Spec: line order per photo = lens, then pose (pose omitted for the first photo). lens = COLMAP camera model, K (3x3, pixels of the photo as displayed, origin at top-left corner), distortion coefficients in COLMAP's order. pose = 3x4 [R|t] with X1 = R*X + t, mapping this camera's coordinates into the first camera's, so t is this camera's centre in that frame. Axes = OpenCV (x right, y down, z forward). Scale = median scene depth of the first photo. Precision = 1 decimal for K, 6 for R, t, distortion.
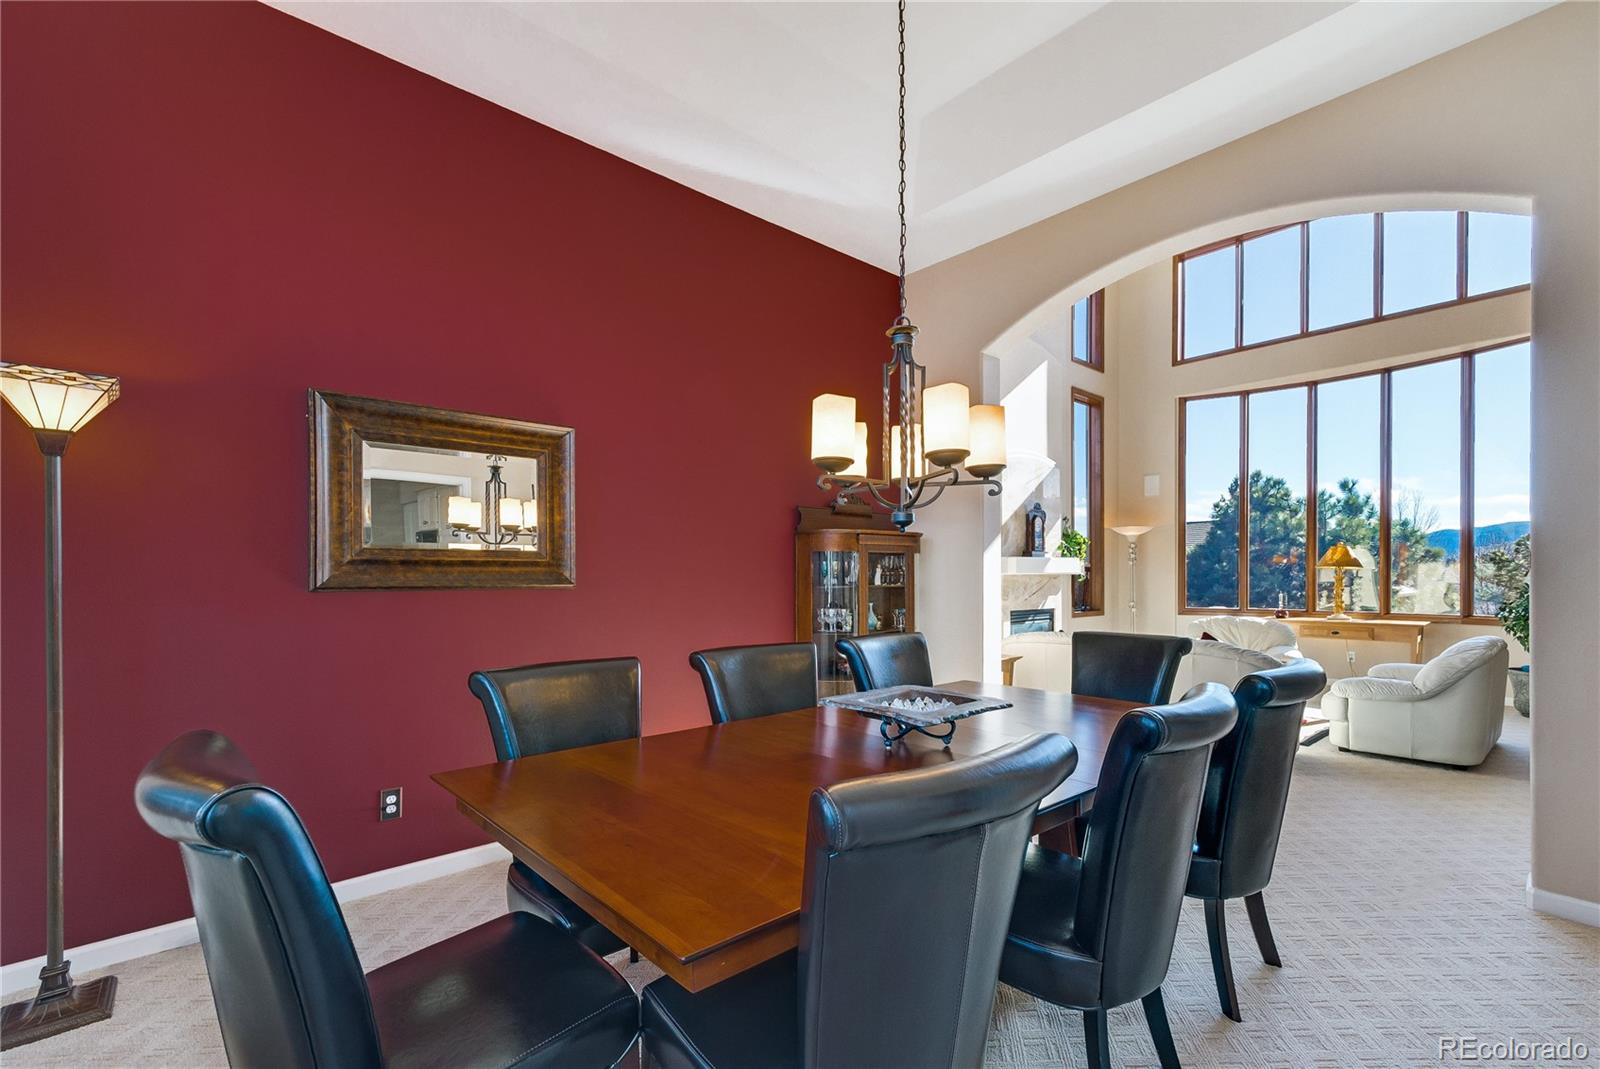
lens RADIAL K [[700.9, 0, 799.5], [0, 700.9, 580.5], [0, 0, 1]] dist [0.015934, 0.000008]
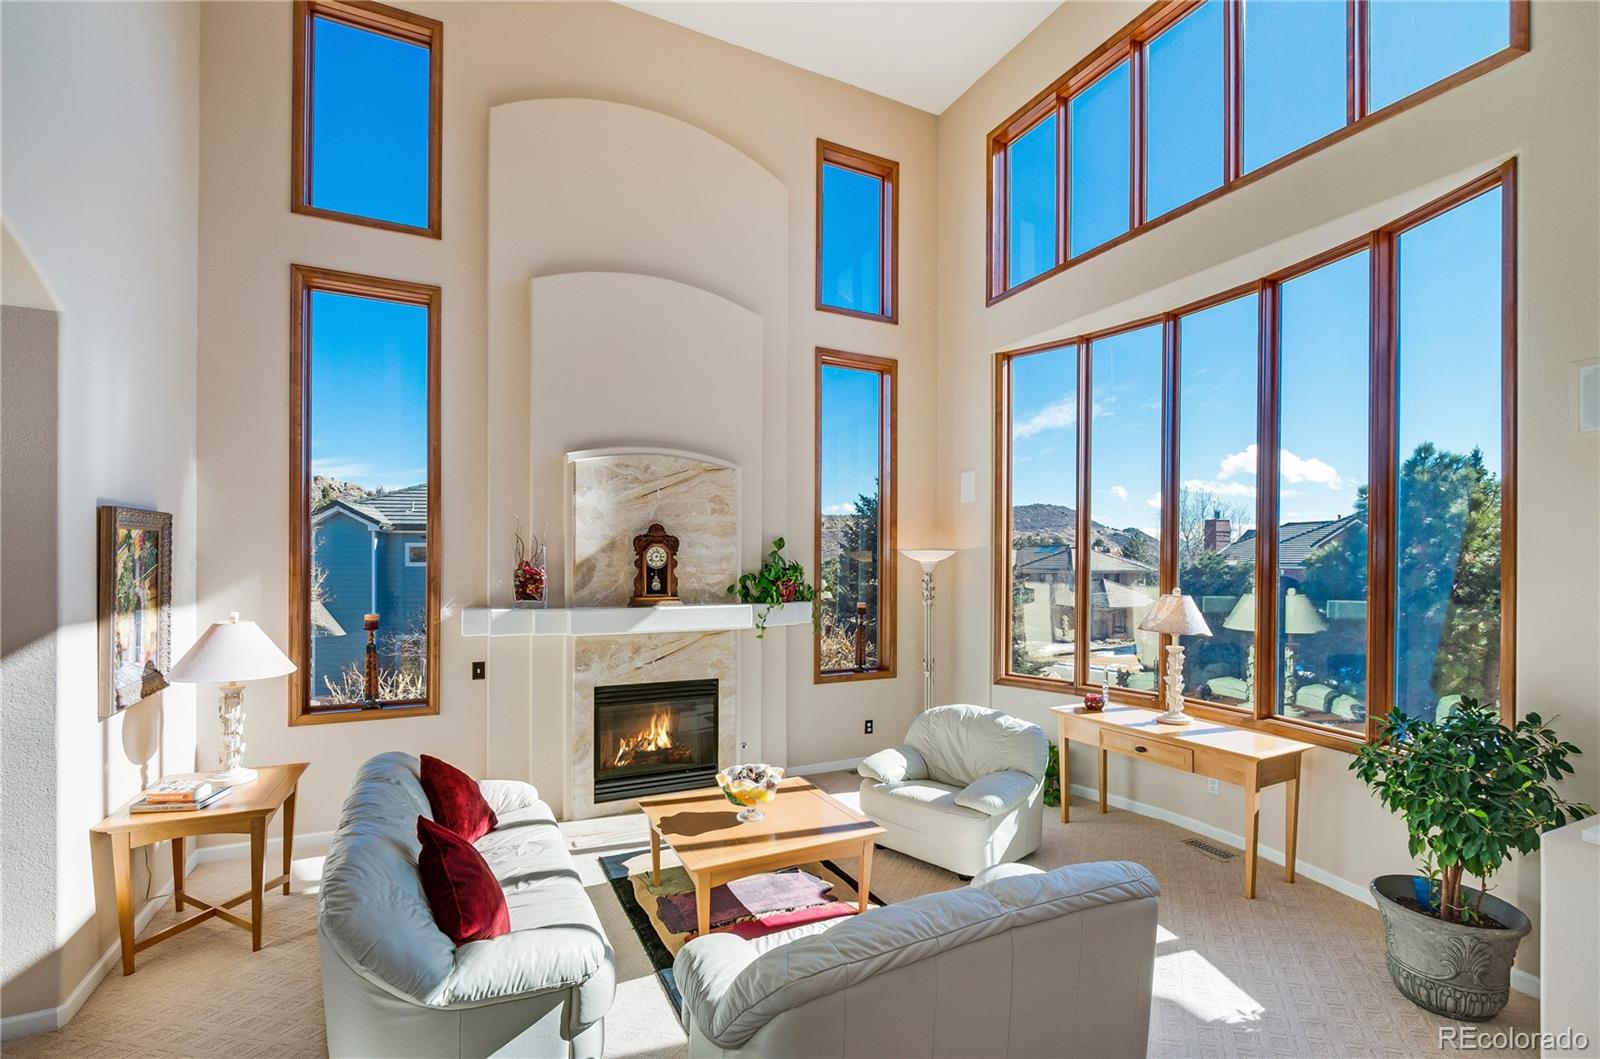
lens RADIAL K [[712.3, 0, 805.4], [0, 712.3, 562.7], [0, 0, 1]] dist [0.000546, 0.000590]
pose [[0.965142, 0.006853, -0.261636, 0.629369], [-0.008627, 0.999947, -0.005635, -0.068779], [0.261583, 0.007695, 0.965150, 0.365839]]
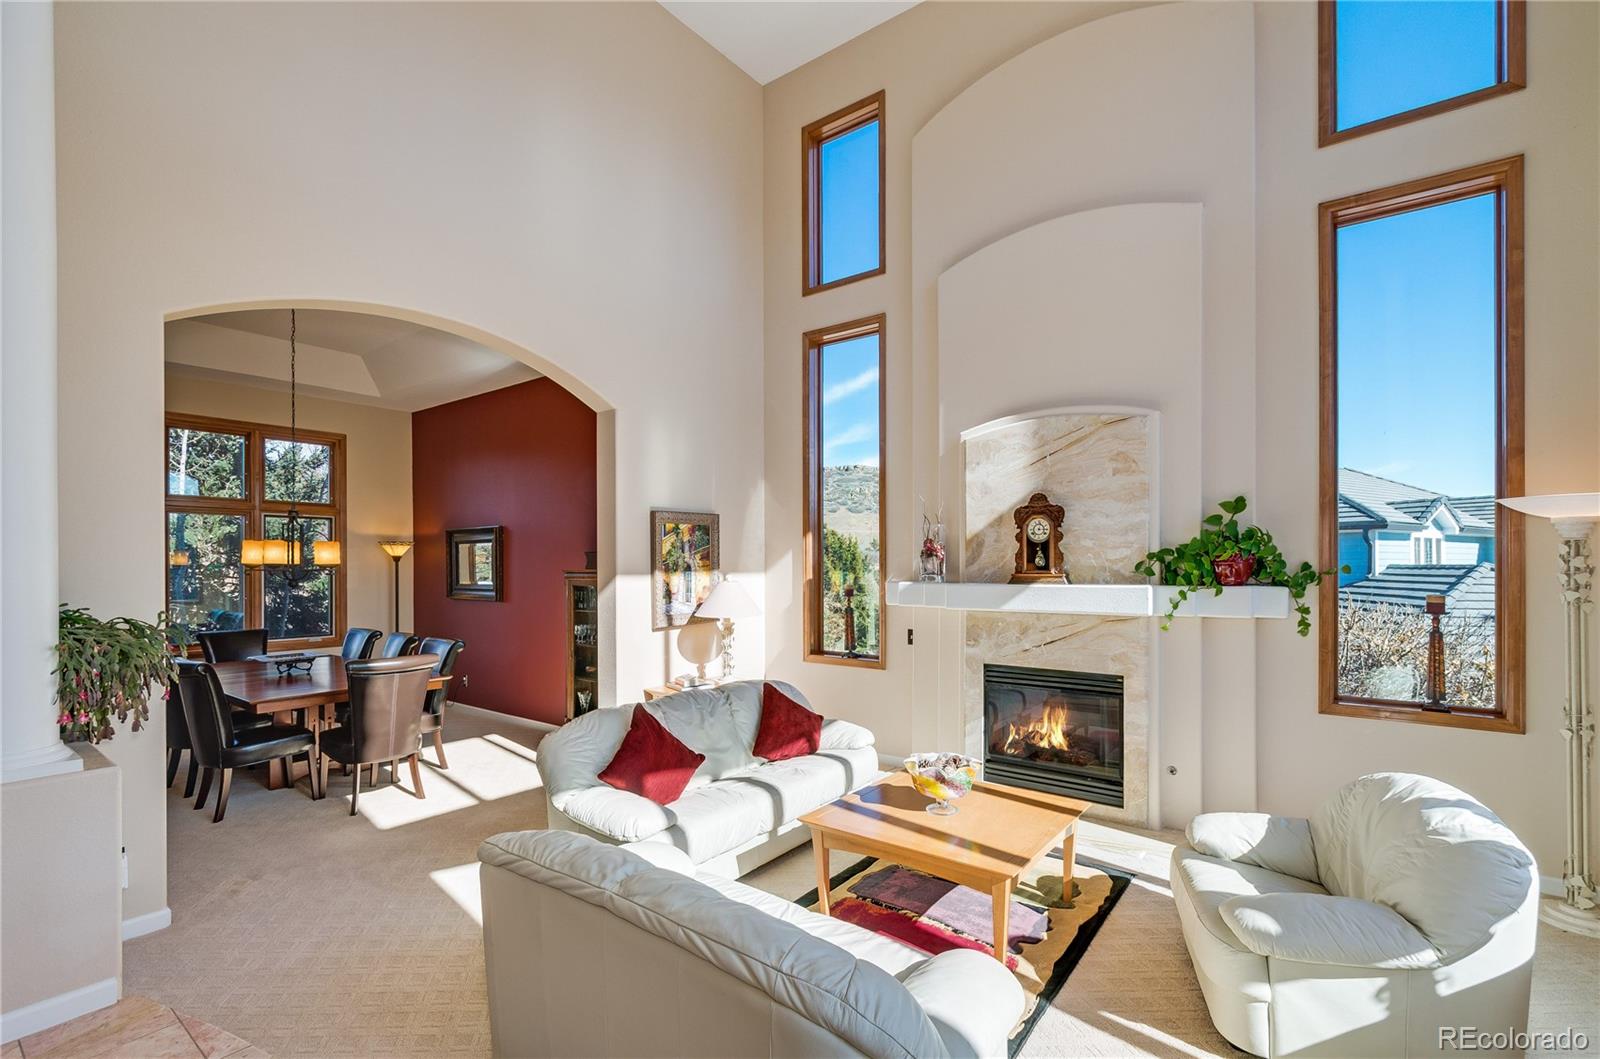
lens RADIAL K [[712.3, 0, 805.4], [0, 712.3, 562.7], [0, 0, 1]] dist [0.000546, 0.000590]
pose [[0.193557, 0.000715, -0.981089, 0.871213], [-0.003863, 0.999993, -0.000033, -0.048310], [0.981081, 0.003796, 0.193558, 0.656125]]
